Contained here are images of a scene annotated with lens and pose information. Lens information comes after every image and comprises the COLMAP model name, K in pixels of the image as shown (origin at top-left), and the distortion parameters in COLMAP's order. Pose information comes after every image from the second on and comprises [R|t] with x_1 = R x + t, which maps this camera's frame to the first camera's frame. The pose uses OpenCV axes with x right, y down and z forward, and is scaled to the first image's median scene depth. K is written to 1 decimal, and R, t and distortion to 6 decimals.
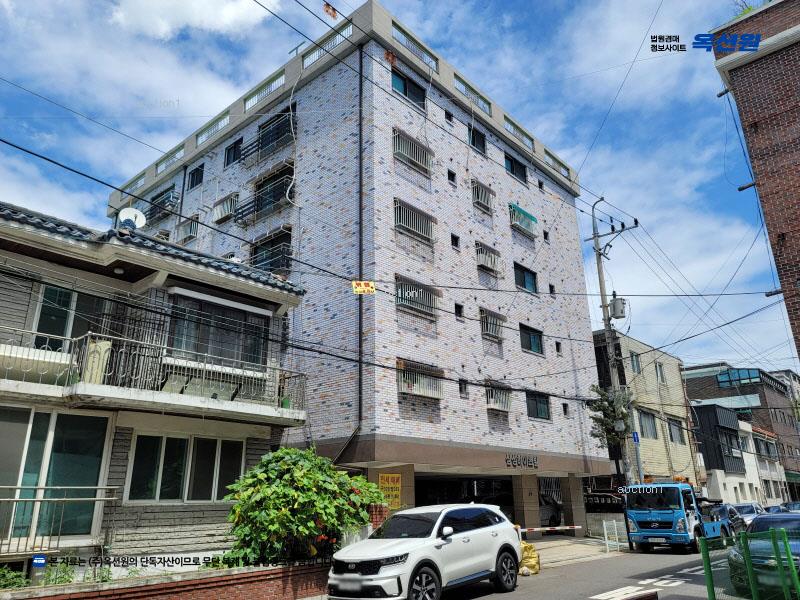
lens RADIAL K [[587.7, 0, 397.8], [0, 587.7, 296.6], [0, 0, 1]] dist [0.081453, -0.073918]
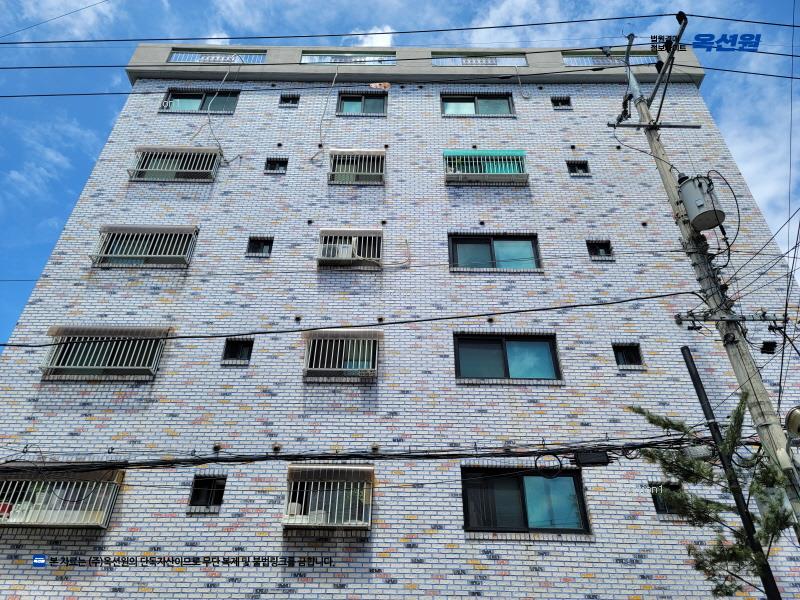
lens RADIAL K [[587.7, 0, 395.2], [0, 587.7, 296.4], [0, 0, 1]] dist [0.081453, -0.073918]
pose [[0.664557, -0.436548, -0.606457, 0.548843], [0.222769, 0.890438, -0.396855, 0.227647], [0.713259, 0.128633, 0.688996, 0.719206]]
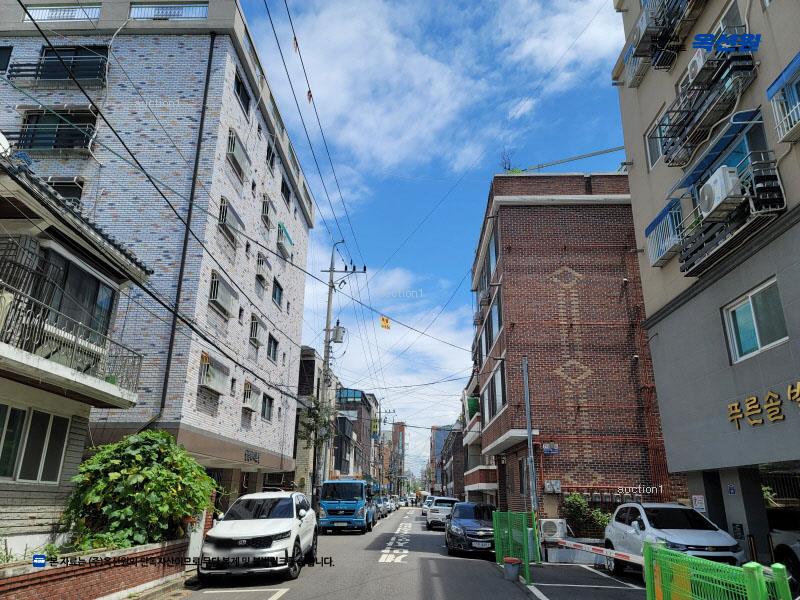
lens RADIAL K [[587.7, 0, 401.1], [0, 587.7, 298.1], [0, 0, 1]] dist [0.081453, -0.073918]
pose [[0.759790, 0.229467, 0.608329, -0.337062], [-0.234301, 0.969417, -0.073035, 0.006861], [-0.606484, -0.087041, 0.790317, -0.021864]]
